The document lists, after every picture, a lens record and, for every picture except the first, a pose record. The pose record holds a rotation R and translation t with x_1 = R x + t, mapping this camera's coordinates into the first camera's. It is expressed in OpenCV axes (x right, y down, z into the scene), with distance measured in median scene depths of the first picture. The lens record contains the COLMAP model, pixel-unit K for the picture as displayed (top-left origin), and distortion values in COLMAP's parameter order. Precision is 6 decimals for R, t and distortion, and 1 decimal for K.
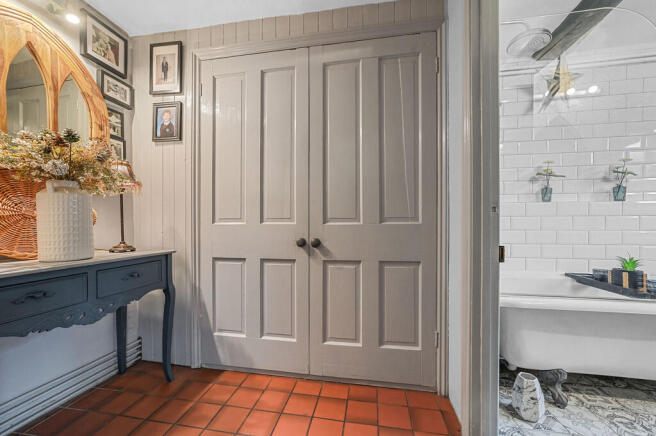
lens RADIAL K [[261.6, 0, 322.6], [0, 261.6, 220.5], [0, 0, 1]] dist [-0.001320, 0.000113]
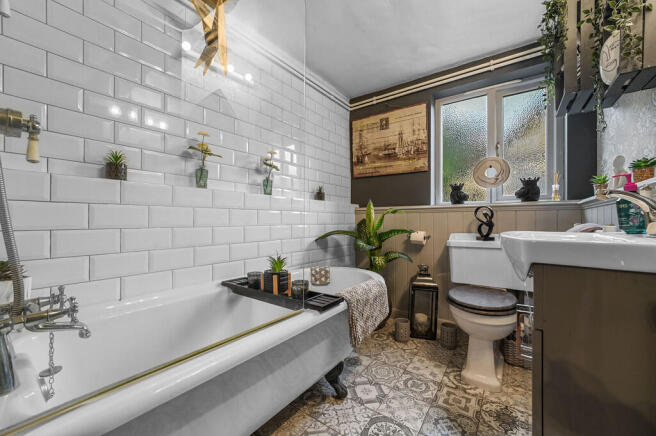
lens RADIAL K [[261.6, 0, 322.6], [0, 261.6, 220.5], [0, 0, 1]] dist [-0.001320, 0.000113]
pose [[0.471730, -0.009412, 0.881693, 0.378558], [-0.007481, 0.999864, 0.014675, 0.004667], [-0.881712, -0.013519, 0.471595, 0.363832]]
